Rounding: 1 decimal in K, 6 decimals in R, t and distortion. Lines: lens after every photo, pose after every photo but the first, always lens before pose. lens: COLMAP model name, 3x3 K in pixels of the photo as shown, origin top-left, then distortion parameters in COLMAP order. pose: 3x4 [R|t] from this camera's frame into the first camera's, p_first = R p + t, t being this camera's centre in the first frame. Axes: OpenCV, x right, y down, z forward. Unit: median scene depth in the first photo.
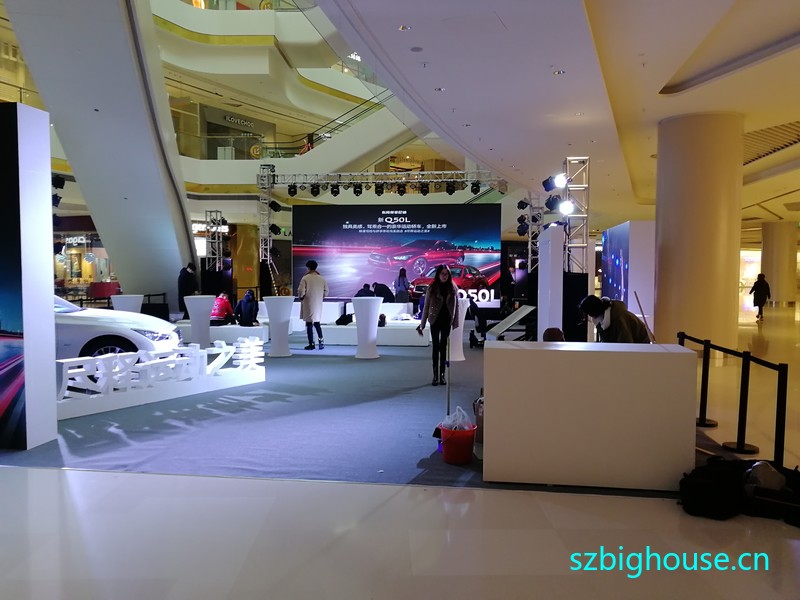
lens RADIAL K [[634.9, 0, 400.0], [0, 634.9, 300.0], [0, 0, 1]] dist [0.007853, 0.002746]
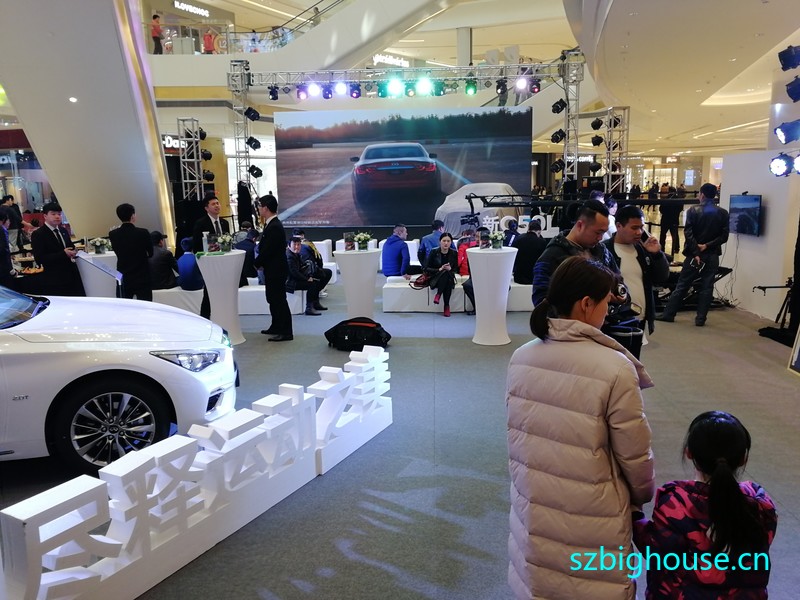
lens RADIAL K [[634.9, 0, 400.0], [0, 634.9, 300.0], [0, 0, 1]] dist [0.007853, 0.002746]
pose [[0.996270, -0.035749, 0.078538, -0.210189], [0.024931, 0.990581, 0.134637, -0.044596], [-0.082611, -0.132177, 0.987778, 0.396306]]
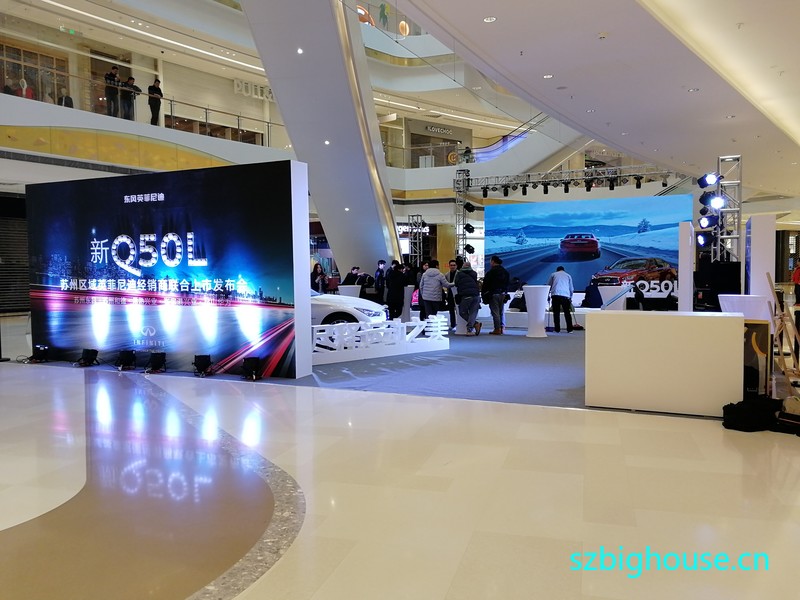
lens RADIAL K [[634.9, 0, 400.0], [0, 634.9, 300.0], [0, 0, 1]] dist [0.007853, 0.002746]
pose [[0.950726, 0.000399, -0.310033, 0.078027], [0.001631, 0.999979, 0.006287, 0.015596], [0.310029, -0.006483, 0.950705, -0.219403]]
